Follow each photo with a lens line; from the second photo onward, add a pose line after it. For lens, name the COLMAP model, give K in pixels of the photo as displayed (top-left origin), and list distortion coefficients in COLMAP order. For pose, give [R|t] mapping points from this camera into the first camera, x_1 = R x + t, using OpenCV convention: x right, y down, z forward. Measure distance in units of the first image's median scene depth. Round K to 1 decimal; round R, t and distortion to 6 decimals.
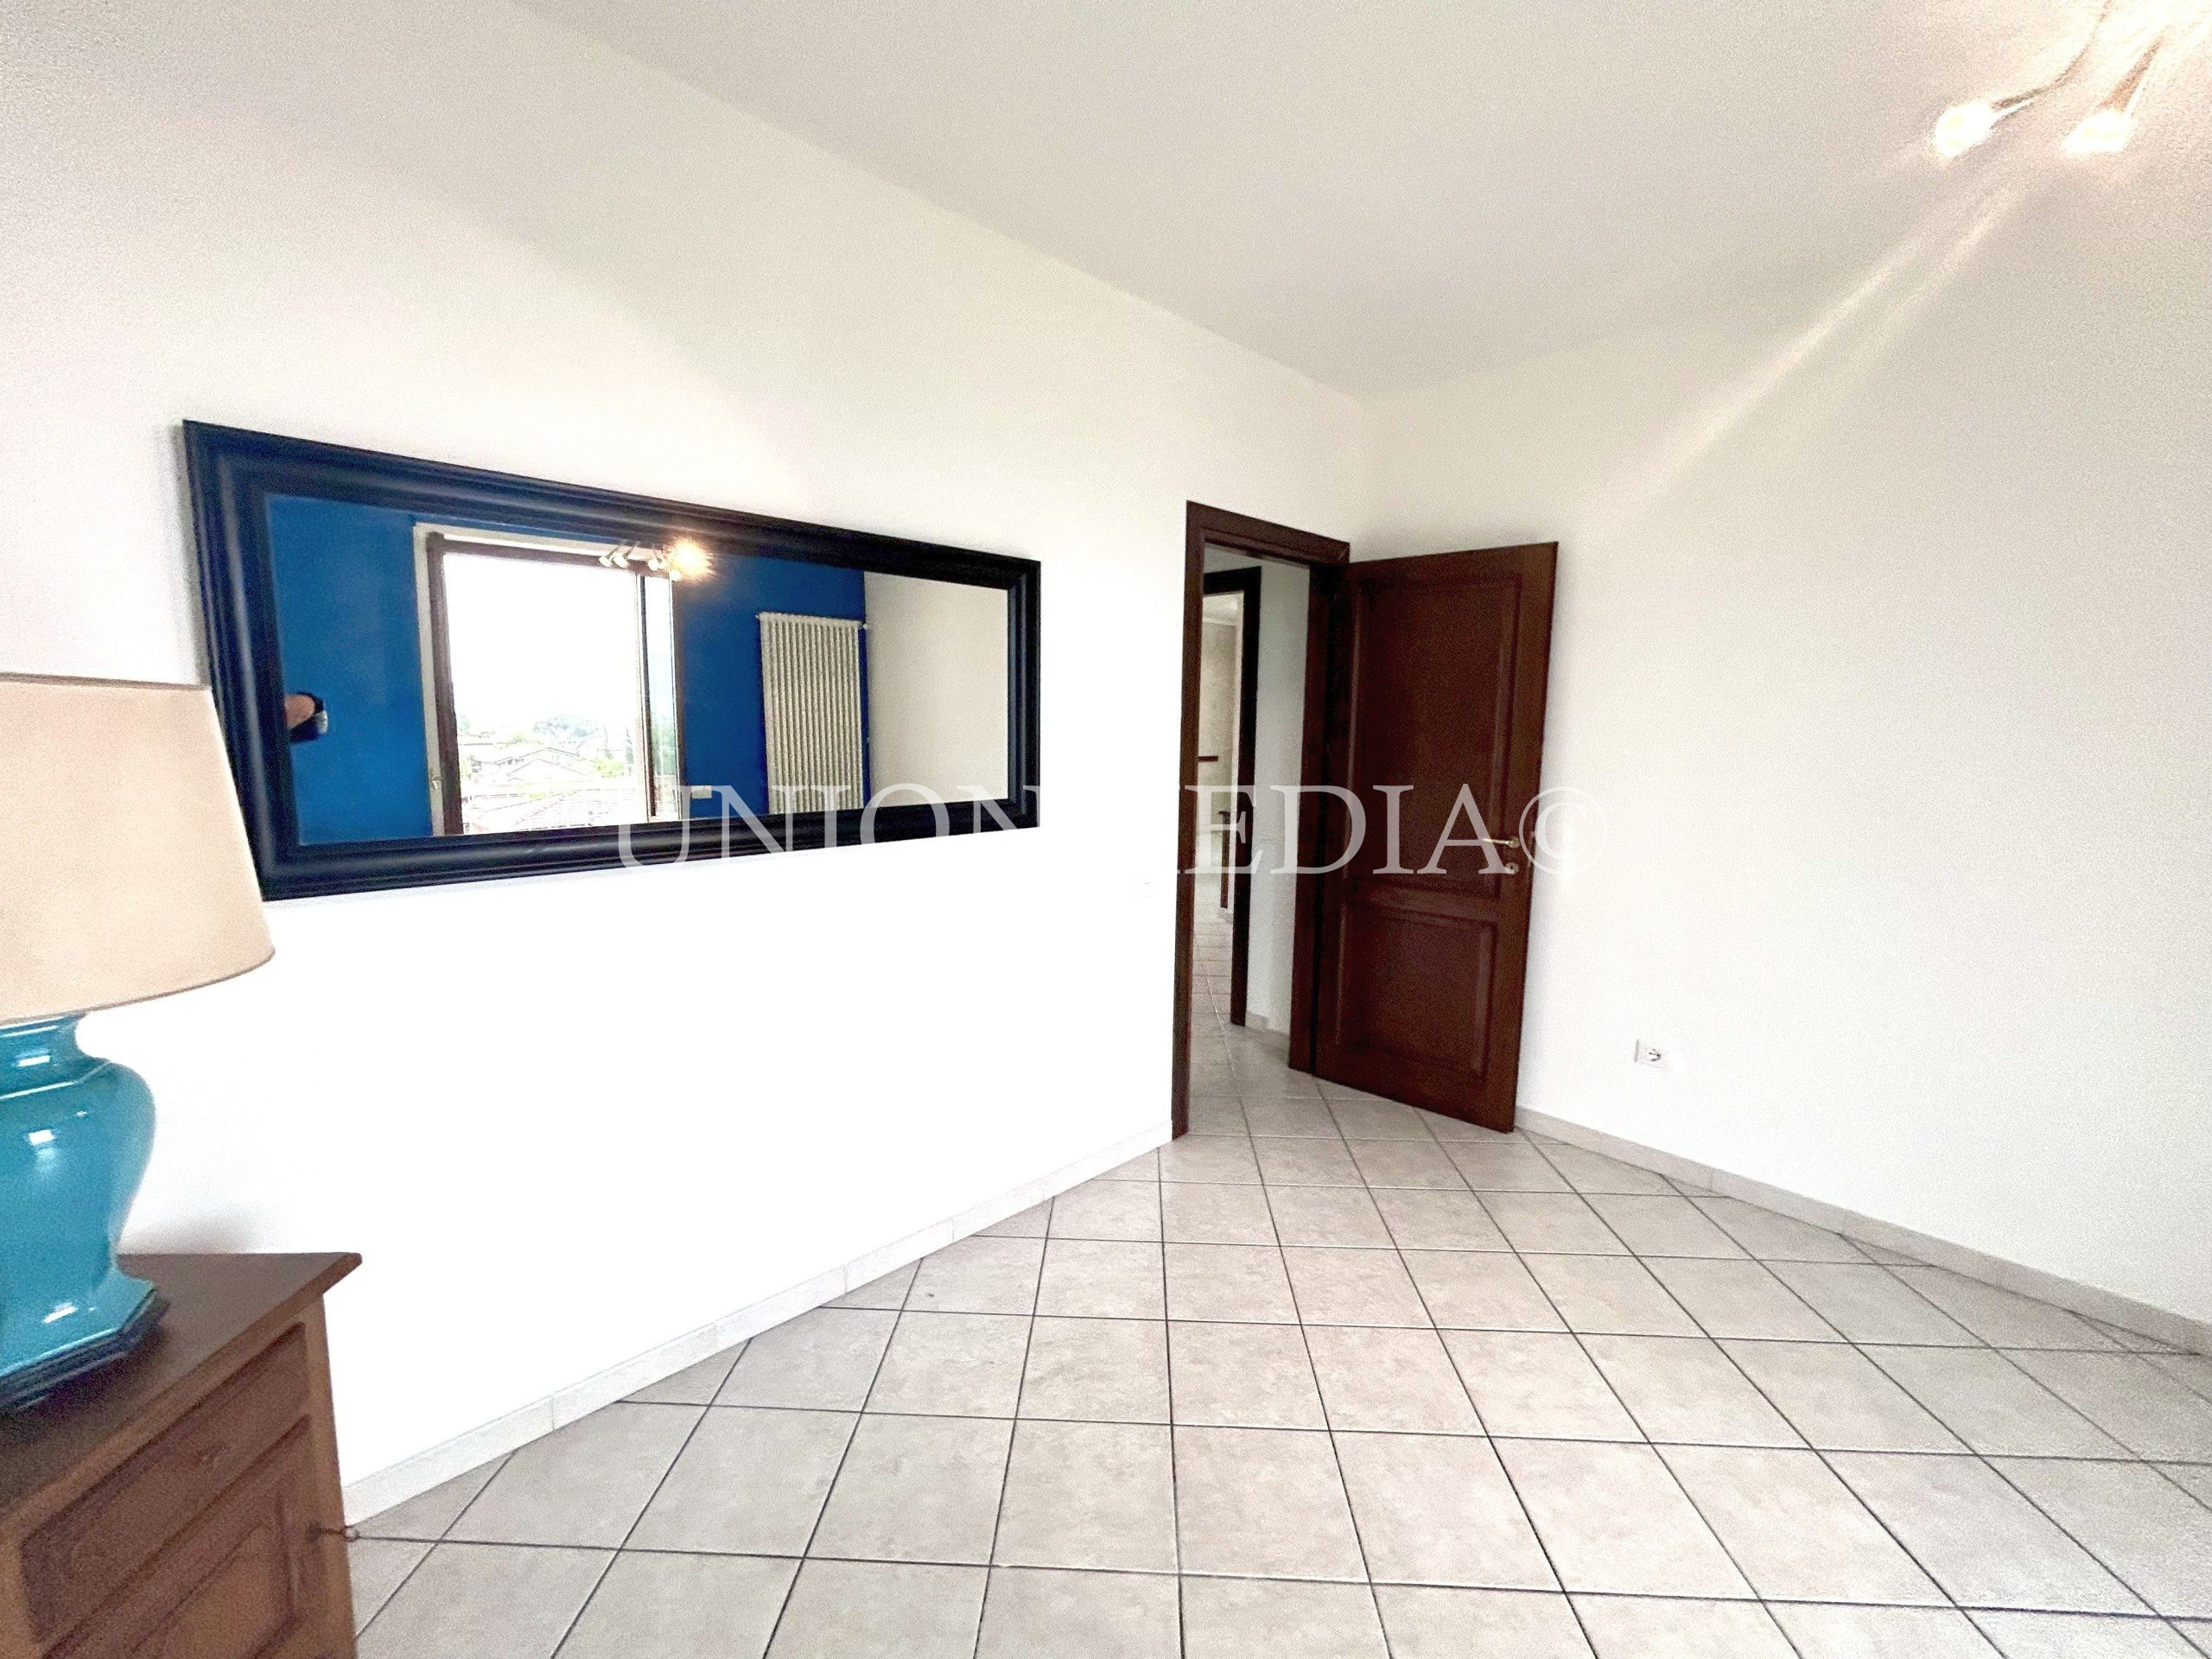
lens RADIAL K [[899.5, 0, 1107.8], [0, 899.5, 826.0], [0, 0, 1]] dist [0.001452, 0.001111]
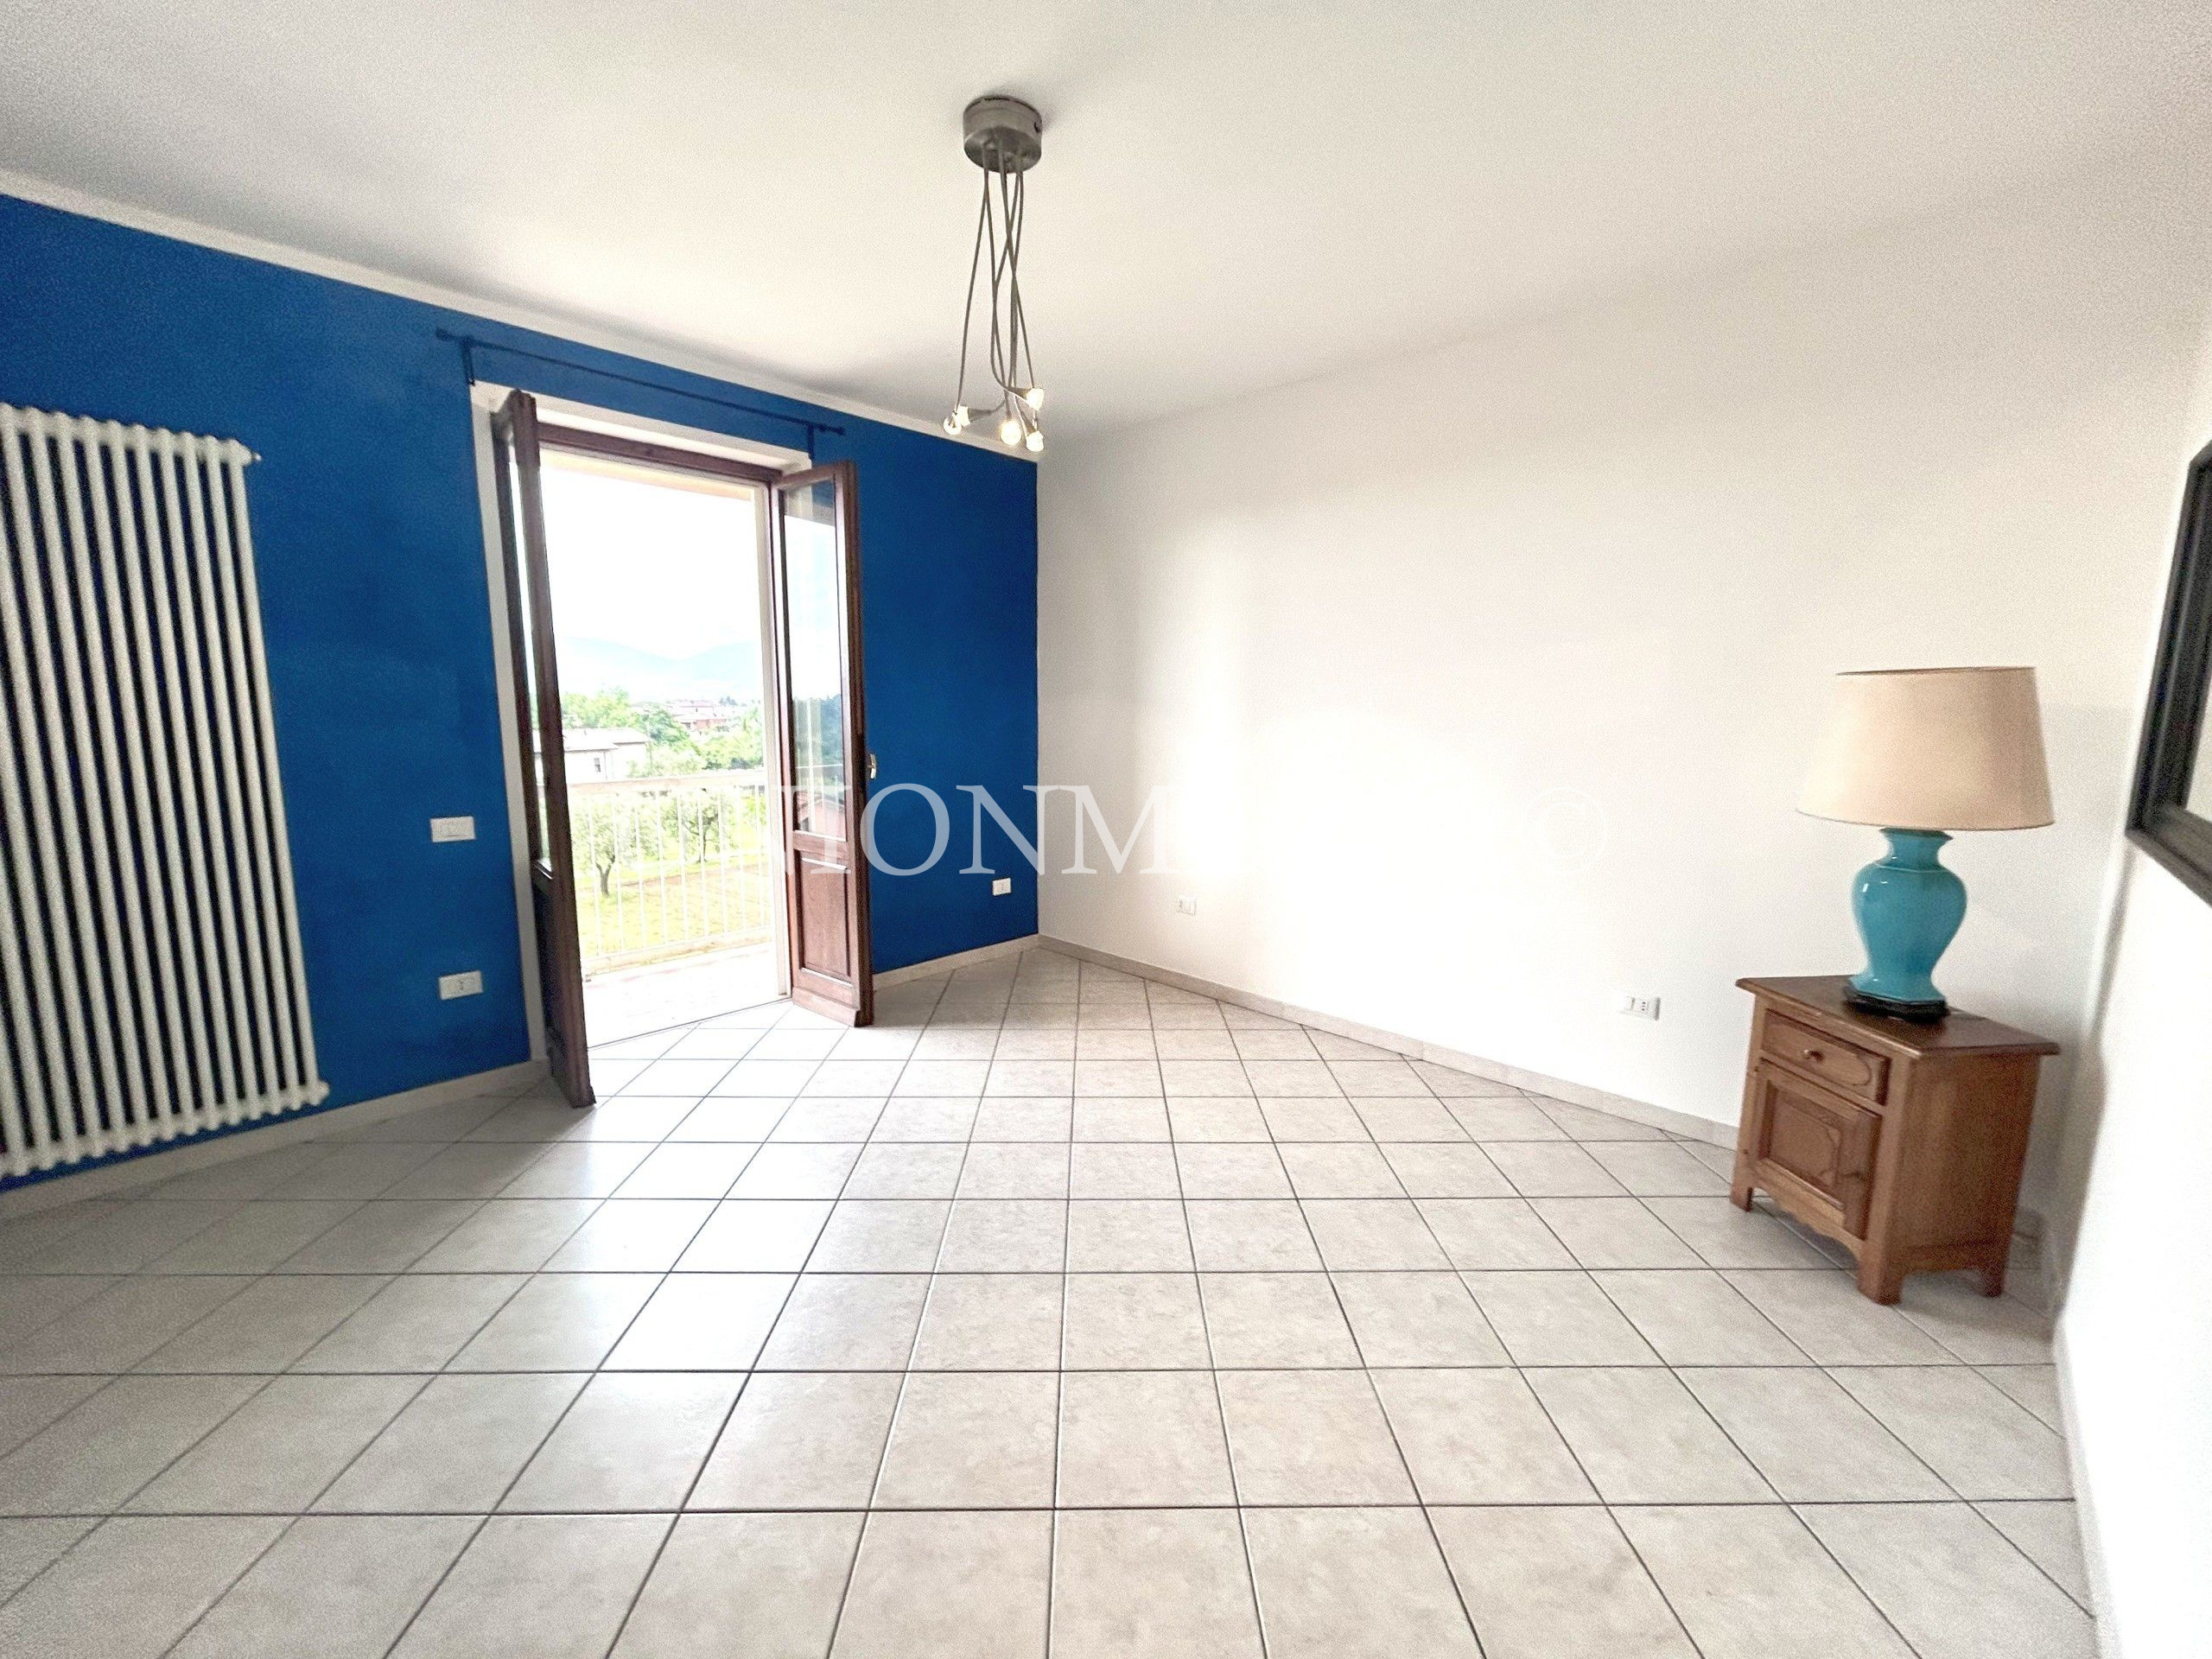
lens RADIAL K [[899.5, 0, 1107.8], [0, 899.5, 826.0], [0, 0, 1]] dist [0.001452, 0.001111]
pose [[-0.998266, -0.014486, -0.057049, 0.419341], [-0.029093, 0.964006, 0.264286, -0.161779], [0.051167, 0.265487, -0.962756, 1.609355]]
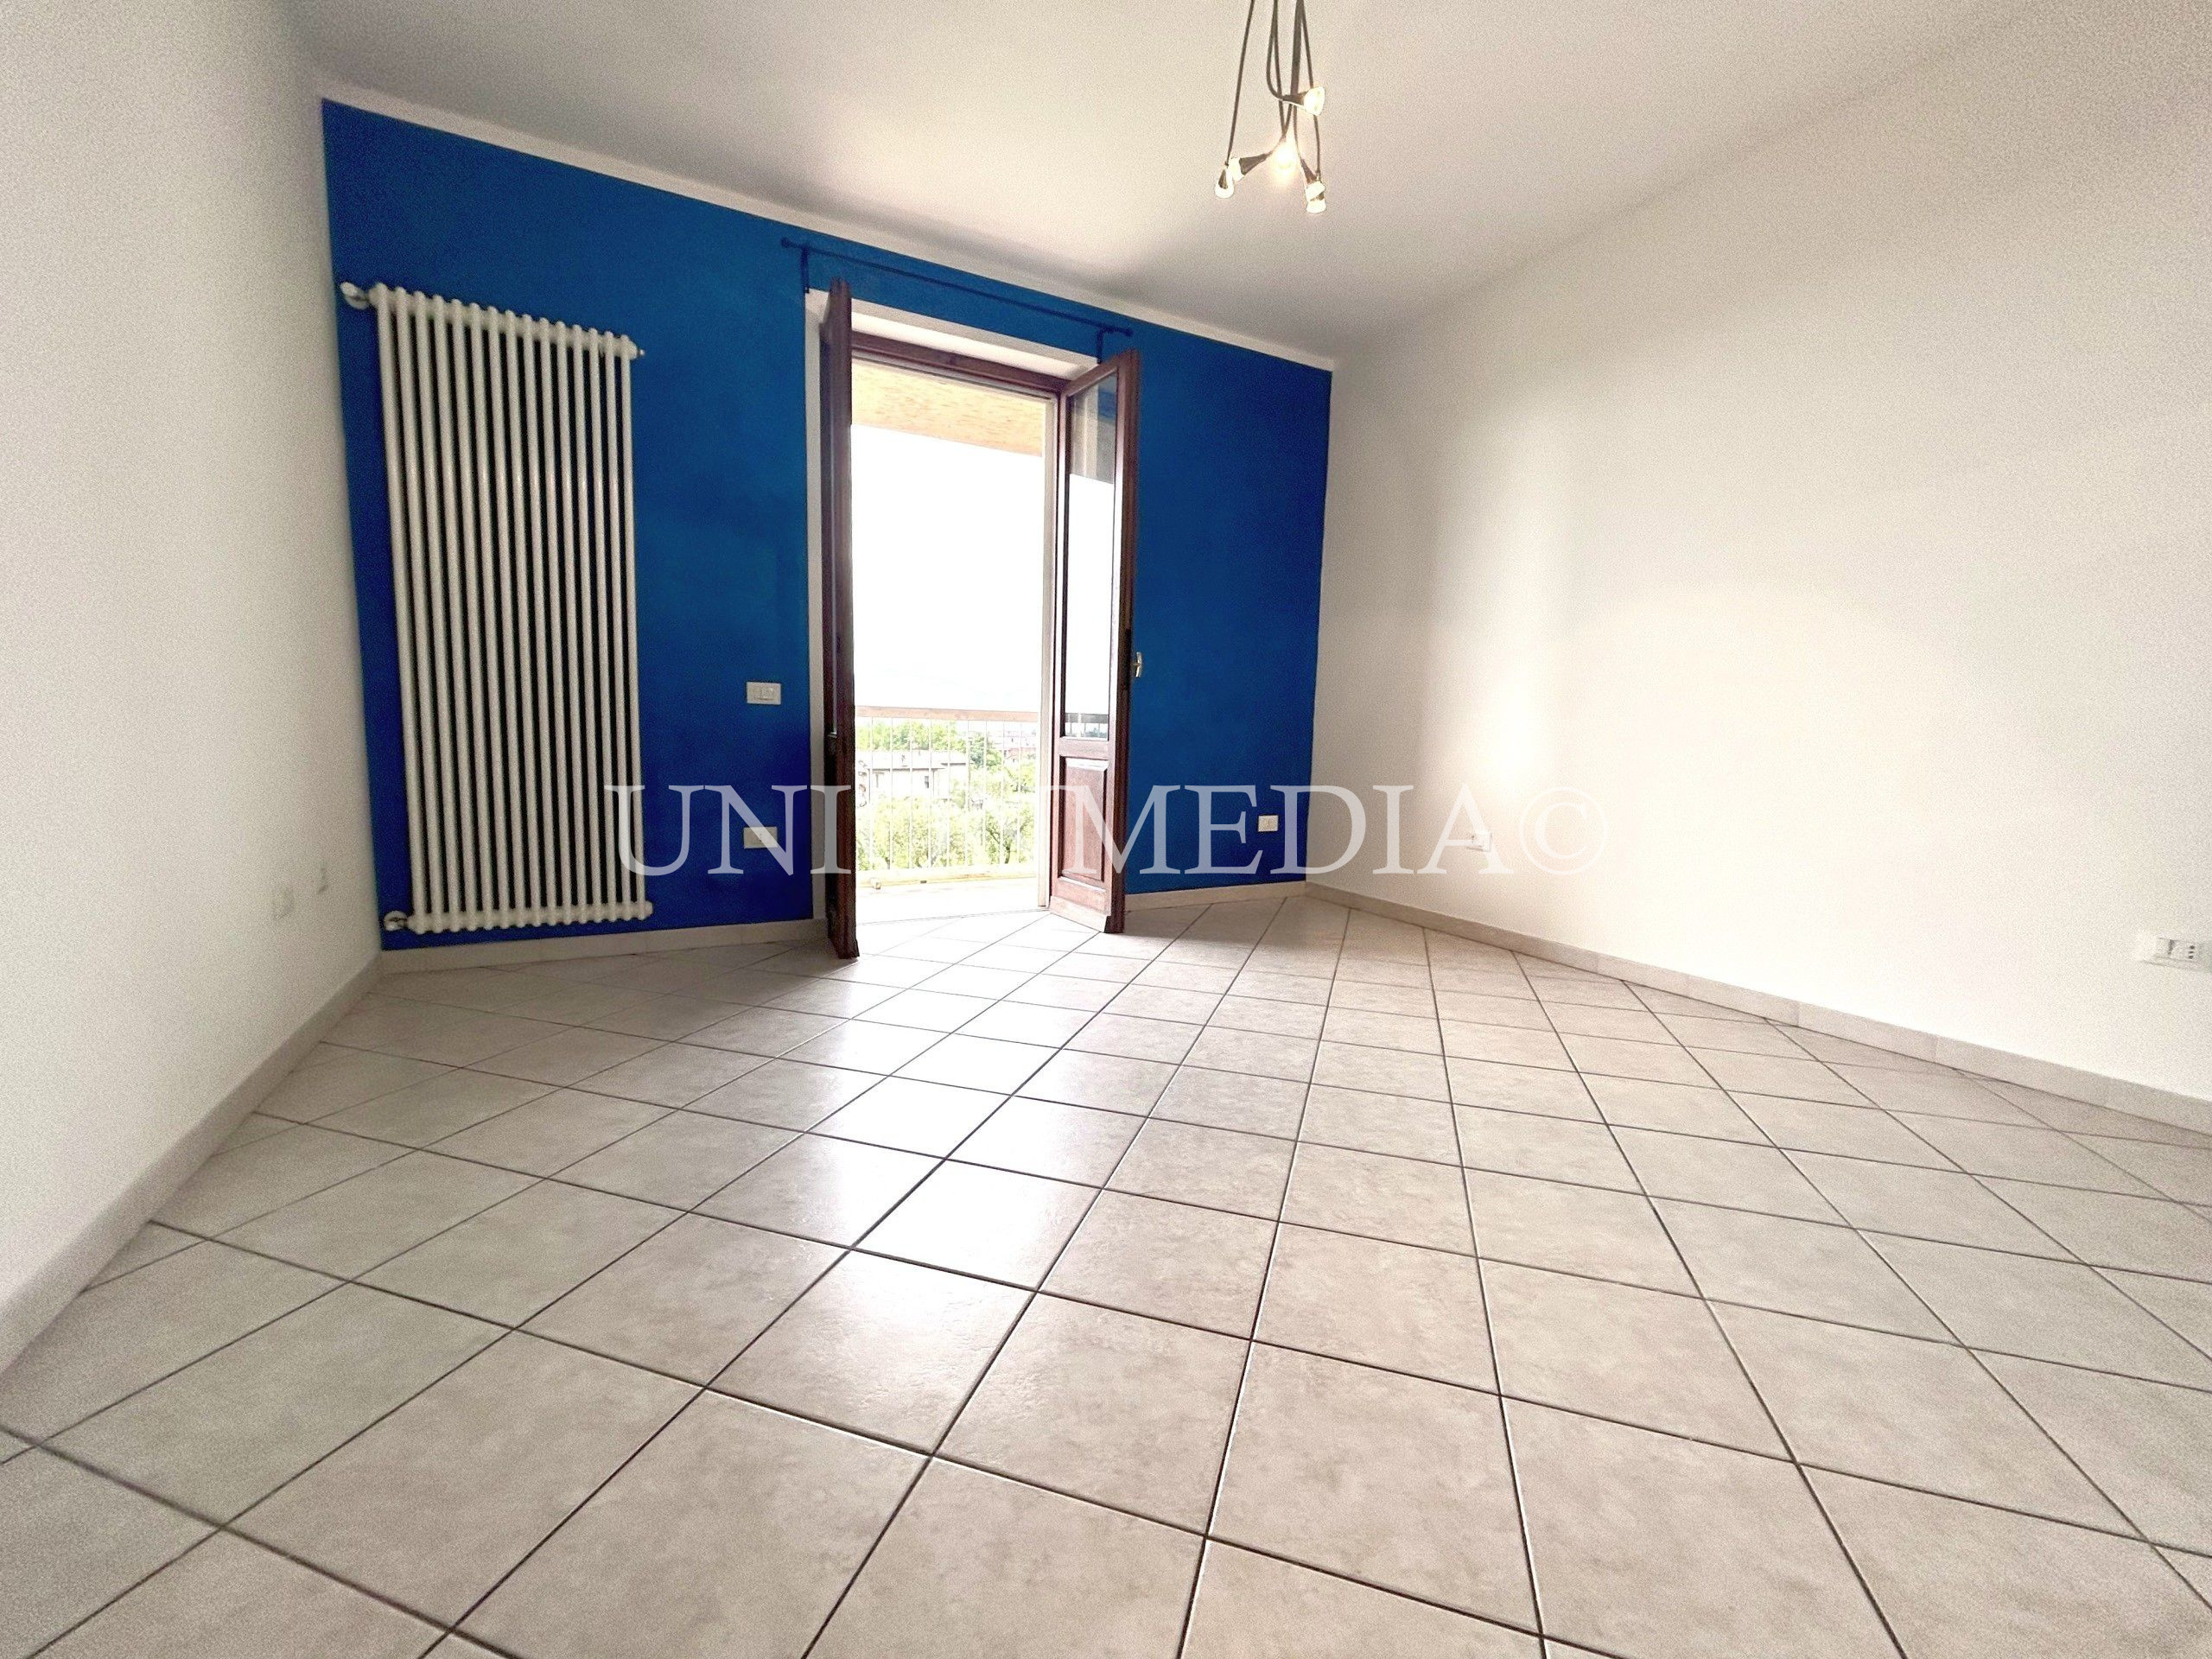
lens RADIAL K [[899.5, 0, 1107.8], [0, 899.5, 826.0], [0, 0, 1]] dist [0.001452, 0.001111]
pose [[-0.963994, -0.067168, 0.257303, 0.368522], [-0.006180, 0.972973, 0.230837, 0.139432], [-0.265854, 0.220935, -0.938355, 1.547229]]
